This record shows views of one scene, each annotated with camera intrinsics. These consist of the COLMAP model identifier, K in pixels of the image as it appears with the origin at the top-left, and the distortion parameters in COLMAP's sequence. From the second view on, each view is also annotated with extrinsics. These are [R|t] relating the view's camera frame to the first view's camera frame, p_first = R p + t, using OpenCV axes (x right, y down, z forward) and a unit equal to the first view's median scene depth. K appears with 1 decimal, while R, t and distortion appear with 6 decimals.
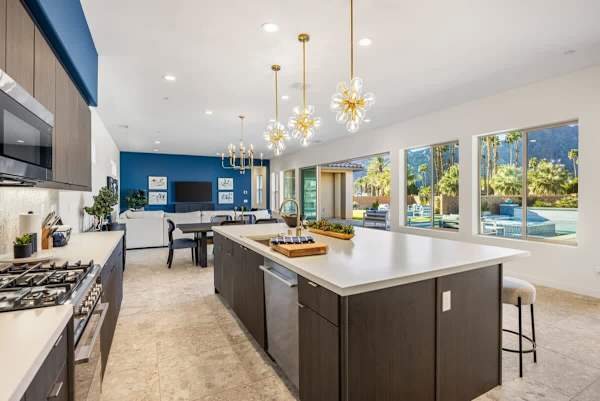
lens RADIAL K [[294.1, 0, 300.0], [0, 294.1, 200.5], [0, 0, 1]] dist [0.000216, 0.000027]
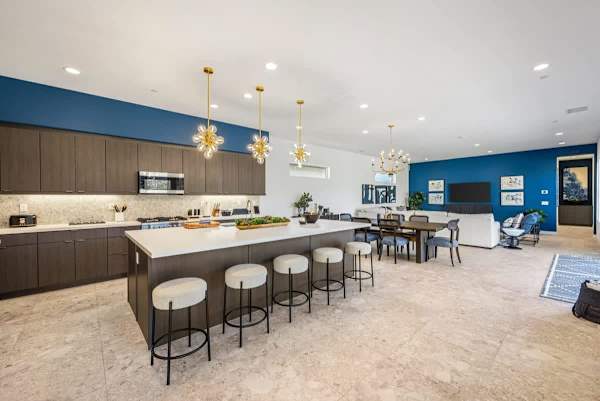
lens RADIAL K [[241.7, 0, 300.0], [0, 241.7, 200.5], [0, 0, 1]] dist [0.000541, 0.000047]
pose [[0.241423, 0.013554, -0.970325, 0.298005], [-0.008792, 0.999892, 0.011779, -0.007275], [0.970380, 0.005687, 0.241516, 0.222198]]
